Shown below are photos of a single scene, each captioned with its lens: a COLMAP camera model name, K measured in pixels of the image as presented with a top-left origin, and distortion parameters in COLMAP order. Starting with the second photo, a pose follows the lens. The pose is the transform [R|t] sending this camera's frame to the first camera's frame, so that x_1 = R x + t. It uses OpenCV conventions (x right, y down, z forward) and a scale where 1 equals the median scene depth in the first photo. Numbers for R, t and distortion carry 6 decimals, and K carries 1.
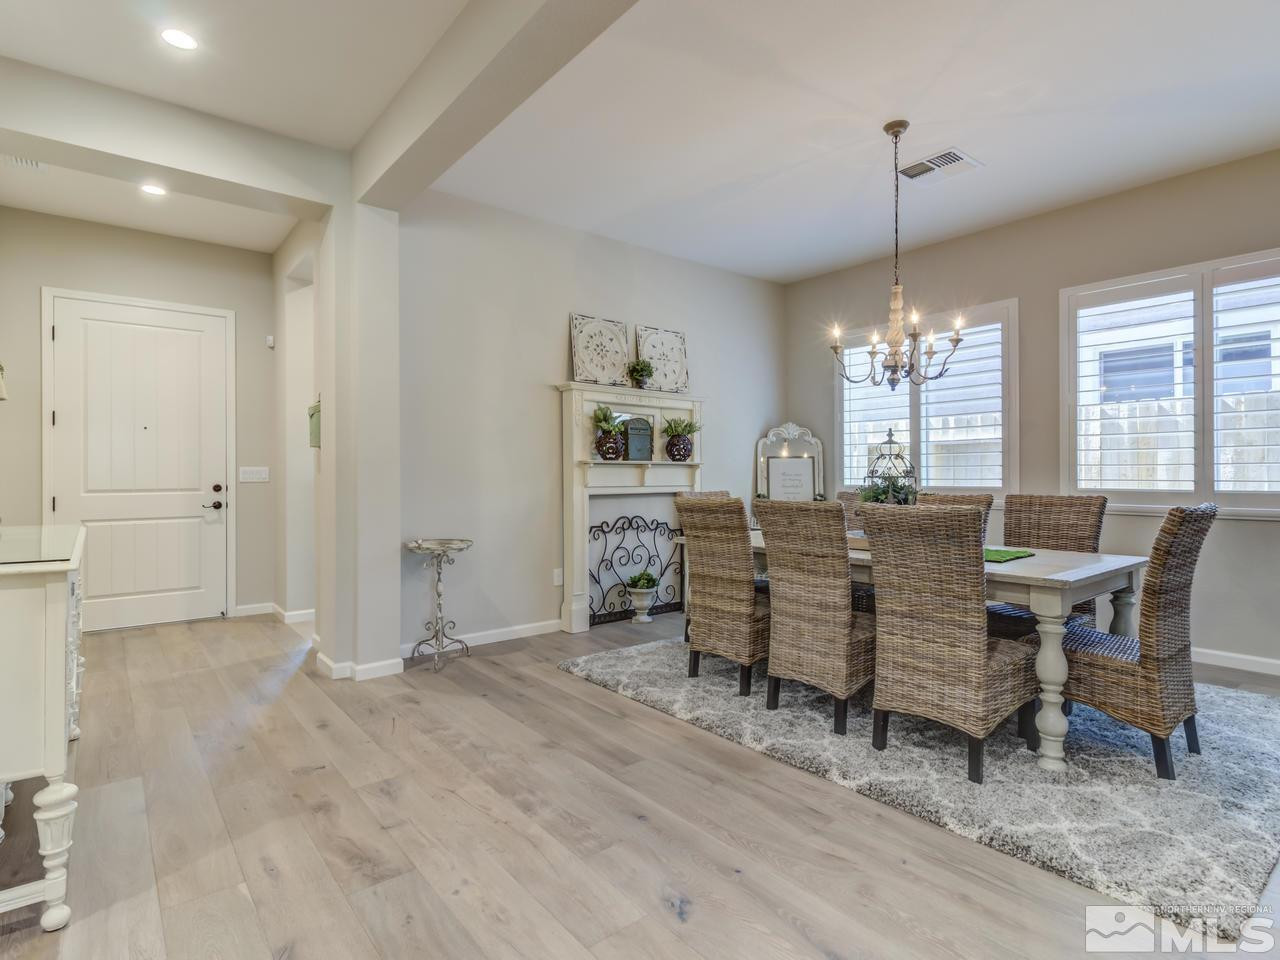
lens RADIAL K [[672.8, 0, 638.8], [0, 672.8, 477.8], [0, 0, 1]] dist [0.021390, -0.007286]
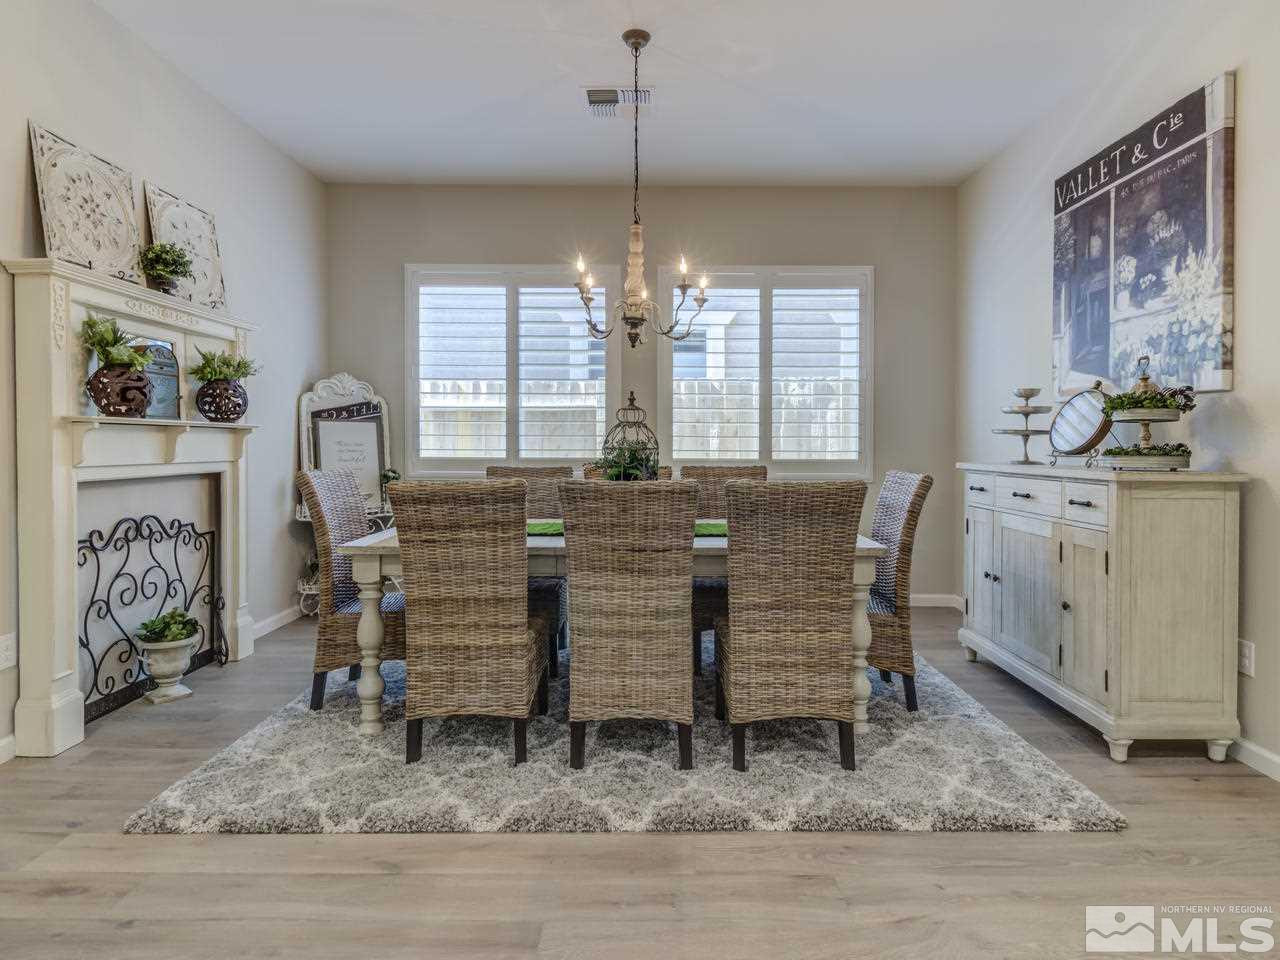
lens RADIAL K [[735.4, 0, 649.4], [0, 735.4, 456.9], [0, 0, 1]] dist [0.014707, -0.005356]
pose [[0.625585, -0.009627, 0.780097, -0.305185], [-0.000213, 0.999922, 0.012511, -0.001799], [-0.780156, -0.007992, 0.625534, 0.363948]]
